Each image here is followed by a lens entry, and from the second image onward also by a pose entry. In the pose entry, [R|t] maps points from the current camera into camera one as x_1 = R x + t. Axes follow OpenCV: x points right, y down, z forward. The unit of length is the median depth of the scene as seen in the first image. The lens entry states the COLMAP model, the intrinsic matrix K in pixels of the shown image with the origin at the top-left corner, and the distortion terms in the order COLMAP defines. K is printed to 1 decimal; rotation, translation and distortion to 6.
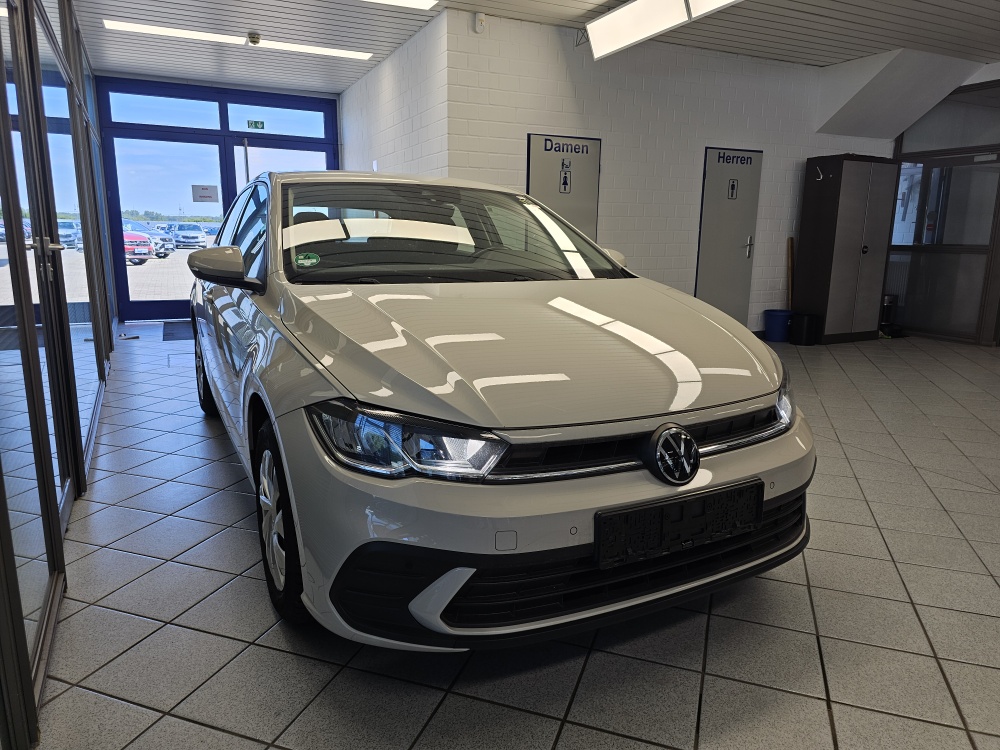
lens RADIAL K [[658.2, 0, 510.1], [0, 658.2, 366.9], [0, 0, 1]] dist [0.052910, -0.057957]
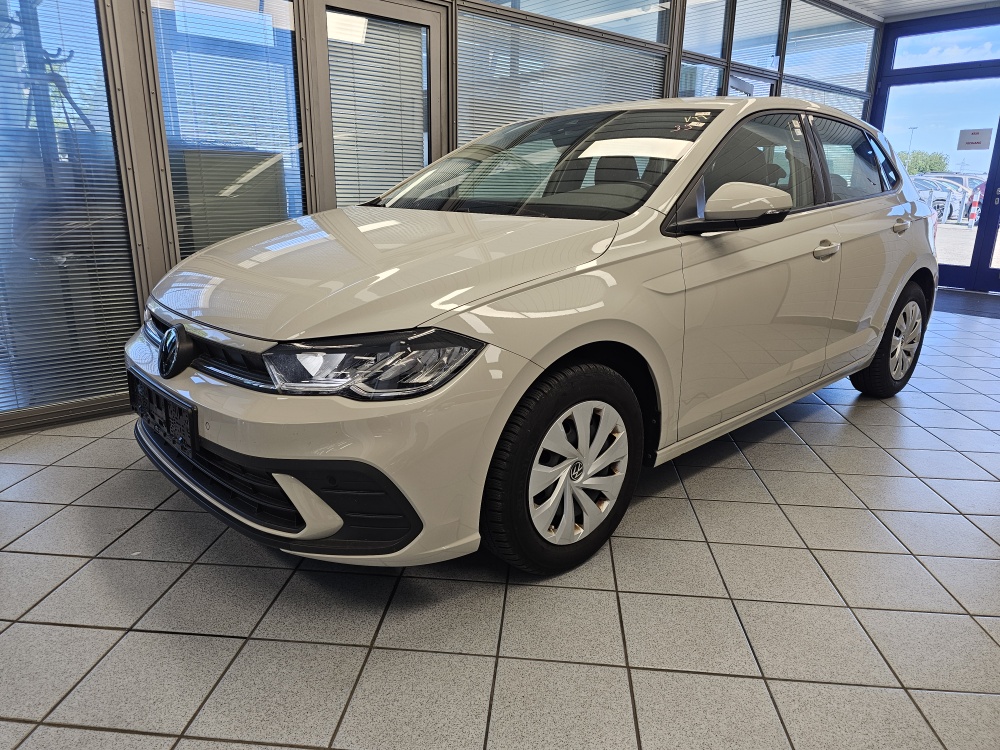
lens RADIAL K [[670.0, 0, 500.0], [0, 670.0, 375.0], [0, 0, 1]] dist [0.006692, -0.034987]
pose [[0.245396, 0.254043, -0.935544, 0.379684], [-0.192245, 0.958639, 0.209888, -0.045567], [0.950170, 0.128348, 0.284085, 0.314967]]
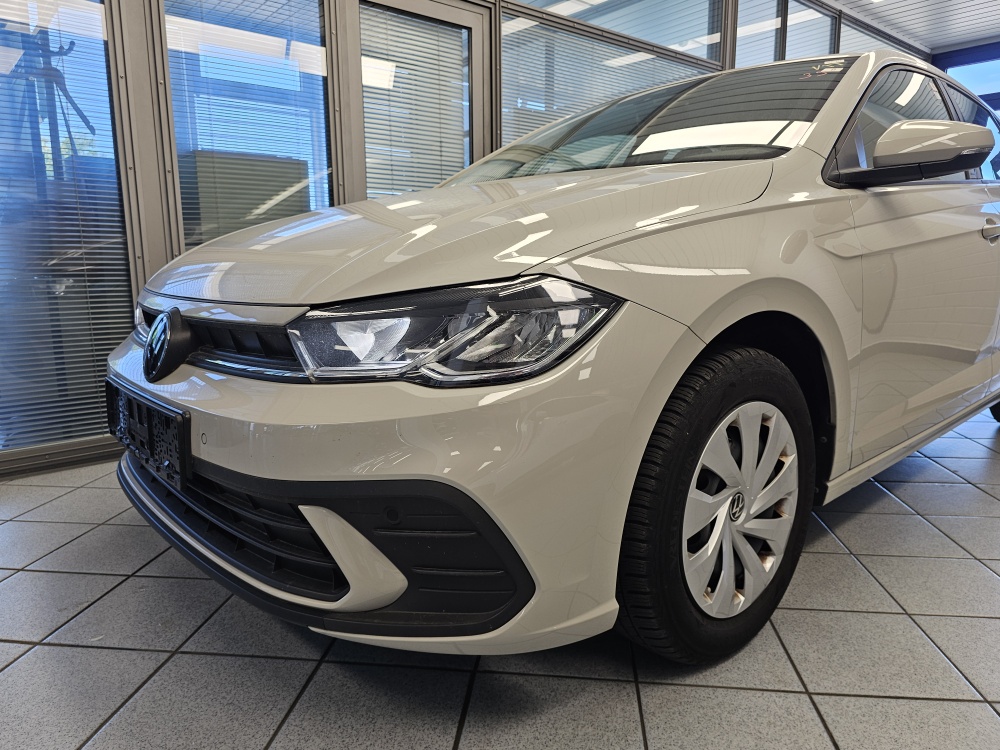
lens RADIAL K [[677.1, 0, 489.1], [0, 677.1, 370.2], [0, 0, 1]] dist [0.021240, -0.041443]
pose [[0.211575, 0.137997, -0.967571, 0.292013], [-0.167316, 0.980482, 0.103252, 0.005127], [0.962934, 0.140045, 0.230535, 0.311575]]
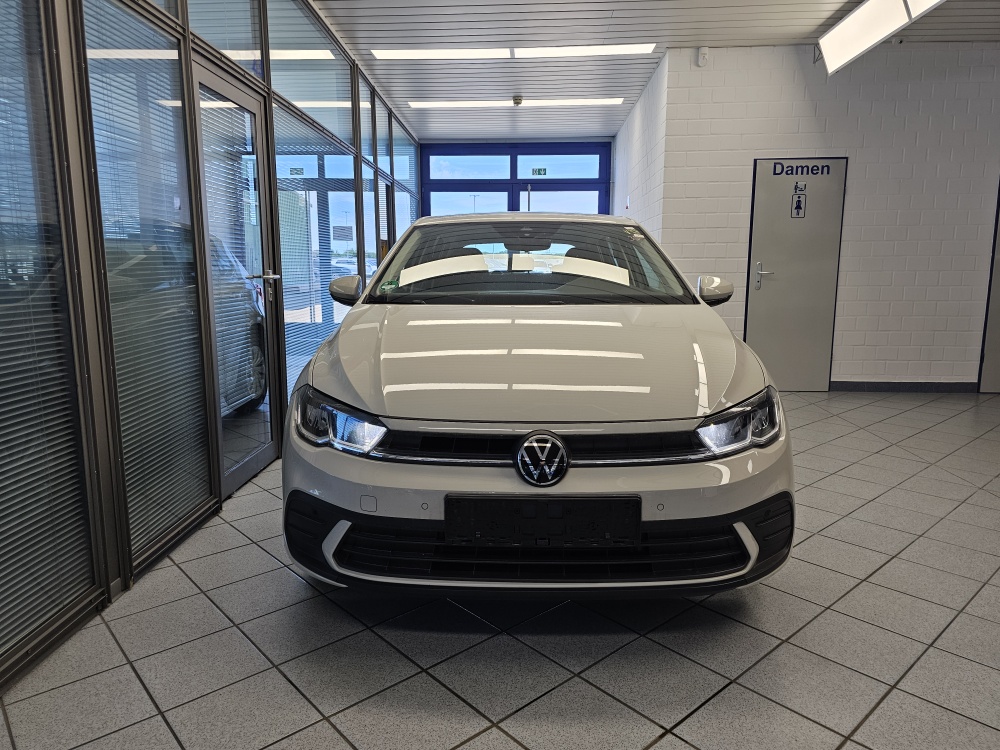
lens RADIAL K [[658.2, 0, 510.1], [0, 658.2, 366.9], [0, 0, 1]] dist [0.052910, -0.057957]
pose [[0.879971, 0.059719, -0.471258, 0.184964], [-0.081495, 0.996337, -0.025917, 0.003126], [0.467984, 0.061212, 0.881615, -0.001023]]
